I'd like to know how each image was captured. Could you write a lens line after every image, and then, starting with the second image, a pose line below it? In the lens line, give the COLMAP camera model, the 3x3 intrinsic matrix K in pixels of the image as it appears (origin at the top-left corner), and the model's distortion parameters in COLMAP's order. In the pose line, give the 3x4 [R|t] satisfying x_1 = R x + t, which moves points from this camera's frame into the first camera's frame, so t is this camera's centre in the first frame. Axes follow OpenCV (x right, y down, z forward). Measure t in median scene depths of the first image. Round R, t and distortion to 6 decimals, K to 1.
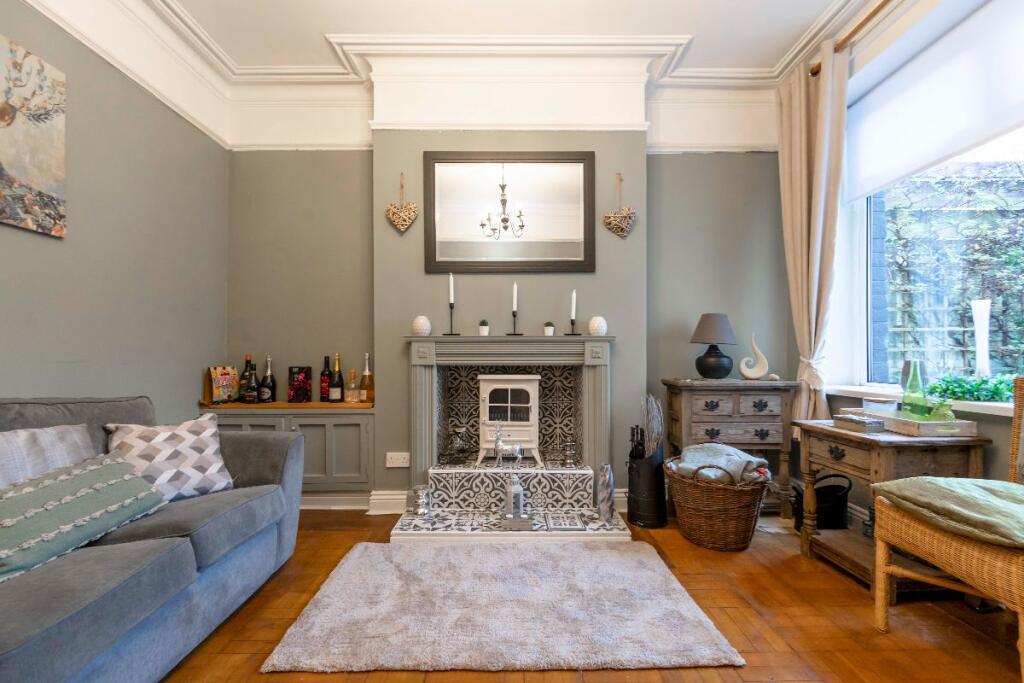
lens RADIAL K [[402.6, 0, 511.4], [0, 402.6, 348.6], [0, 0, 1]] dist [-0.001473, -0.000227]
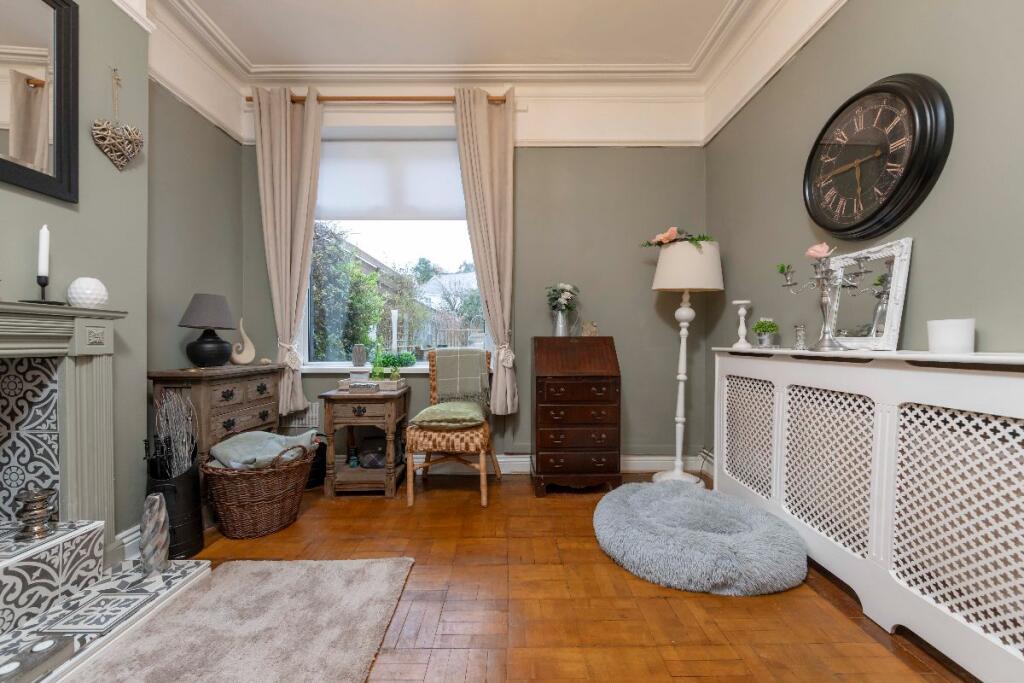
lens RADIAL K [[402.6, 0, 511.4], [0, 402.6, 348.6], [0, 0, 1]] dist [-0.001473, -0.000227]
pose [[-0.007969, -0.012162, 0.999894, -0.429029], [-0.015574, 0.999806, 0.012037, 0.013319], [-0.999847, -0.015477, -0.008156, 0.354433]]
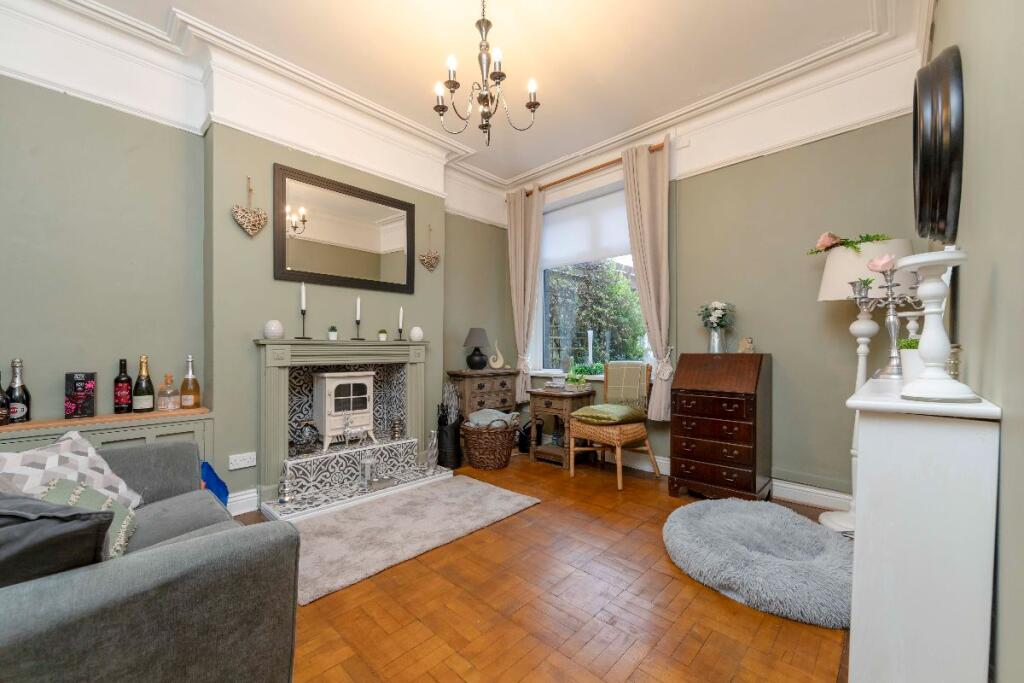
lens RADIAL K [[402.6, 0, 511.4], [0, 402.6, 348.6], [0, 0, 1]] dist [-0.001473, -0.000227]
pose [[0.695356, 0.001507, 0.718664, -0.558754], [-0.013594, 0.999846, 0.011056, -0.026306], [-0.718537, -0.017457, 0.695270, -0.188755]]
